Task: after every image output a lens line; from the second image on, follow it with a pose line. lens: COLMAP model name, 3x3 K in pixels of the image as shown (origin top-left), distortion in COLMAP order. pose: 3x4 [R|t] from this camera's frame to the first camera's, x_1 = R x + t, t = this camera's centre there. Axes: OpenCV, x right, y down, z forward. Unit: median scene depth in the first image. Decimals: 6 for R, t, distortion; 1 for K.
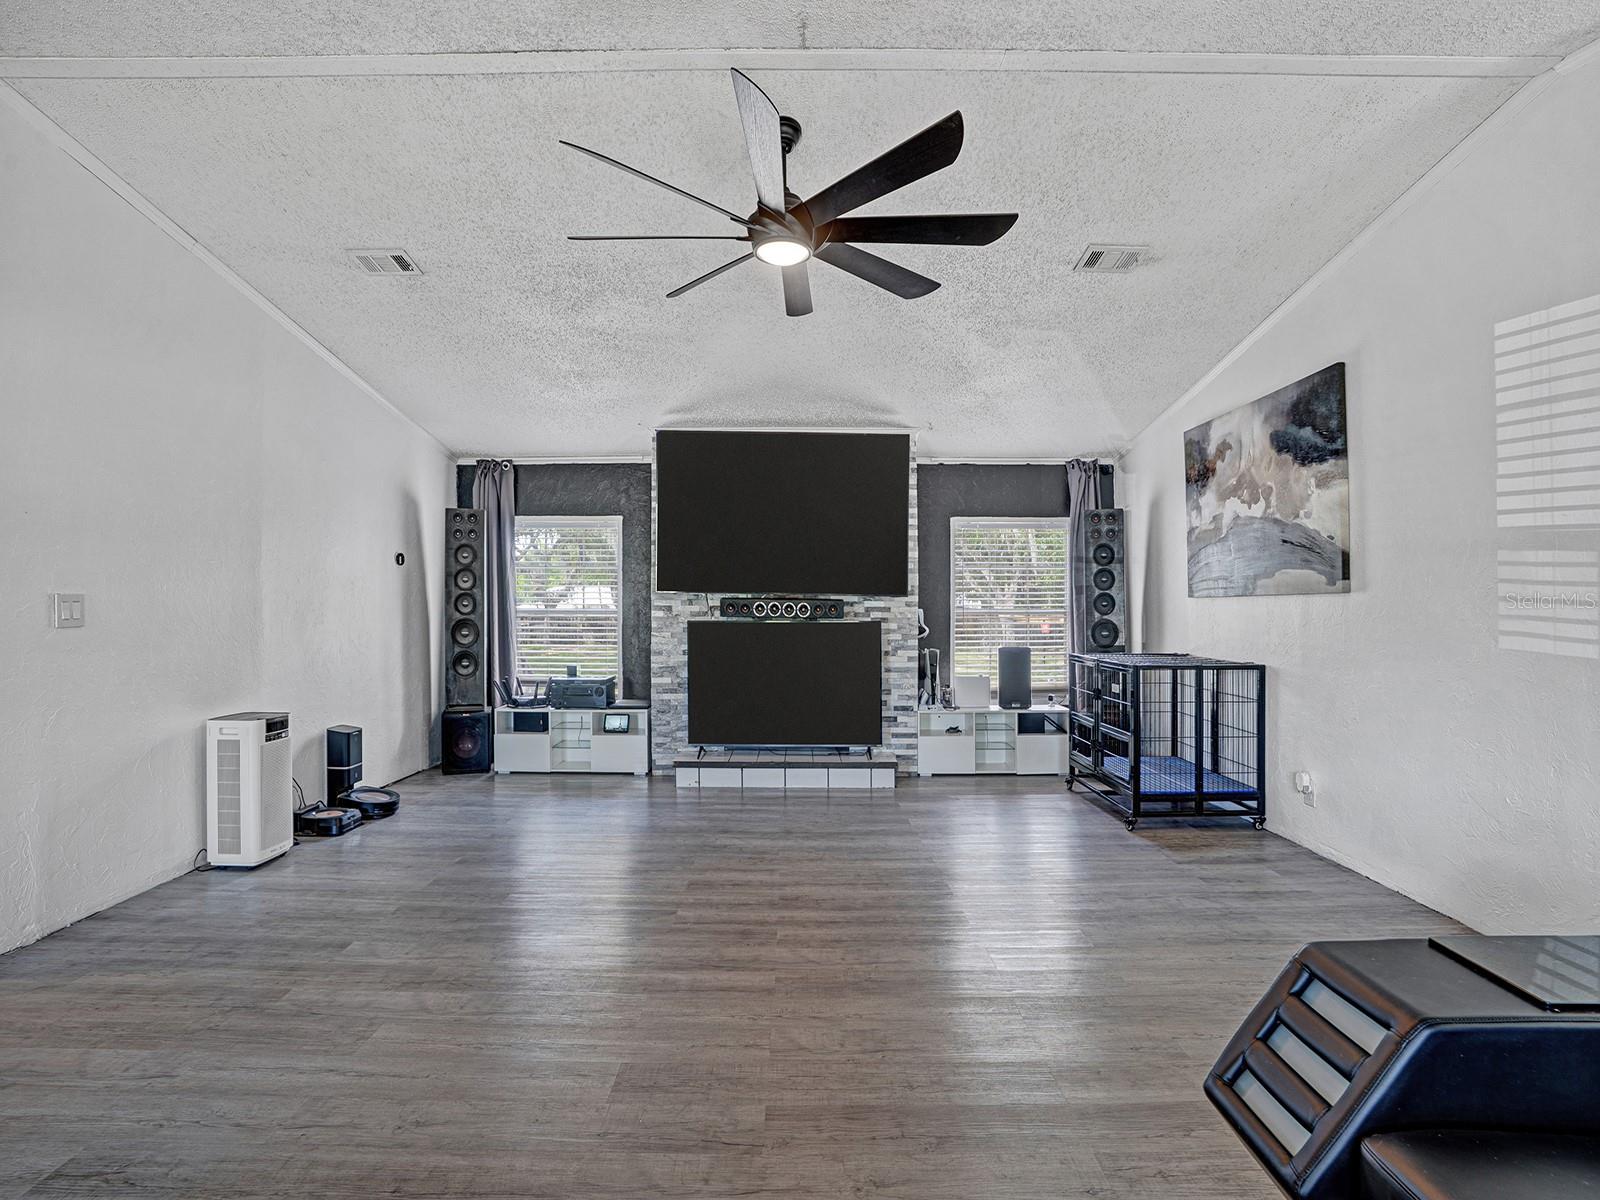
lens RADIAL K [[767.9, 0, 793.2], [0, 767.9, 598.3], [0, 0, 1]] dist [-0.059967, 0.019831]
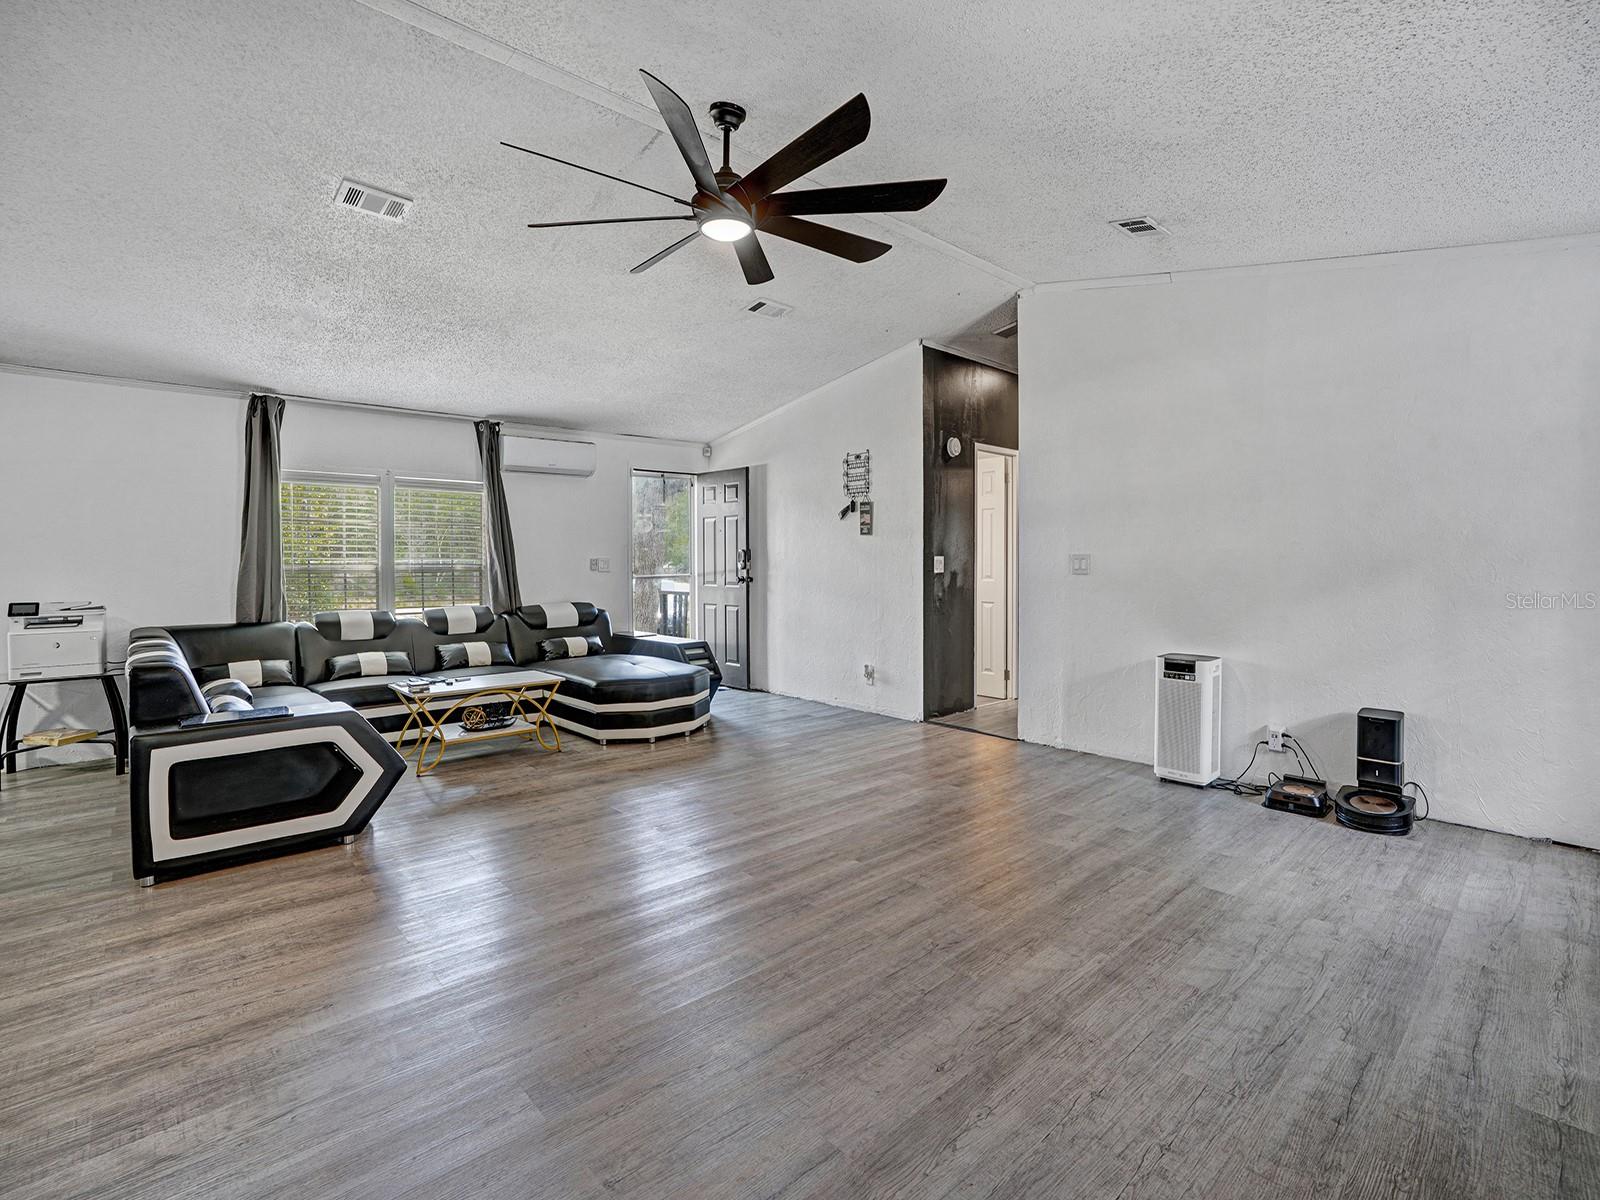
lens RADIAL K [[767.9, 0, 813.9], [0, 767.9, 590.5], [0, 0, 1]] dist [-0.059967, 0.019831]
pose [[-0.730002, 0.022419, -0.683077, 0.319339], [0.005168, 0.999614, 0.027285, 0.013343], [0.683425, 0.016388, -0.729837, 0.940986]]
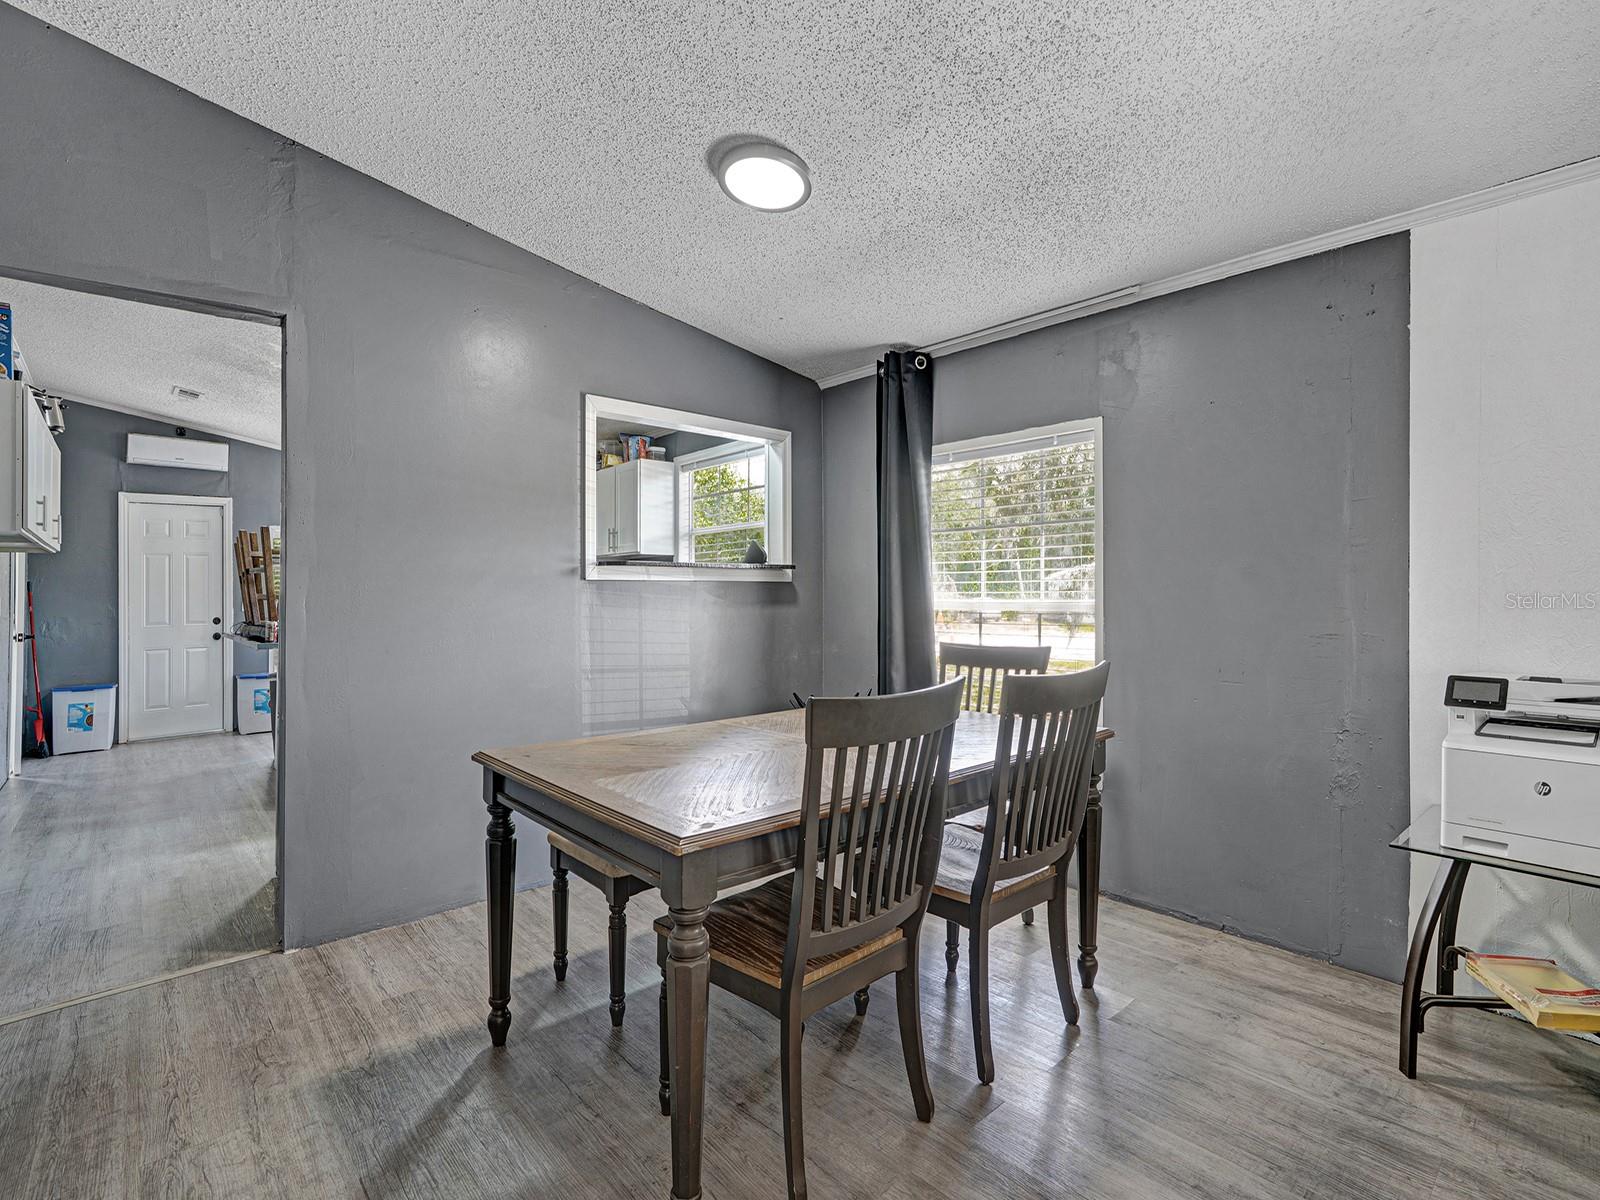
lens RADIAL K [[767.9, 0, 807.9], [0, 767.9, 594.6], [0, 0, 1]] dist [-0.059967, 0.019831]
pose [[-0.674600, 0.002355, 0.738180, 0.351599], [-0.004890, 0.999959, -0.007659, 0.007402], [-0.738167, -0.008777, -0.674560, 0.300265]]
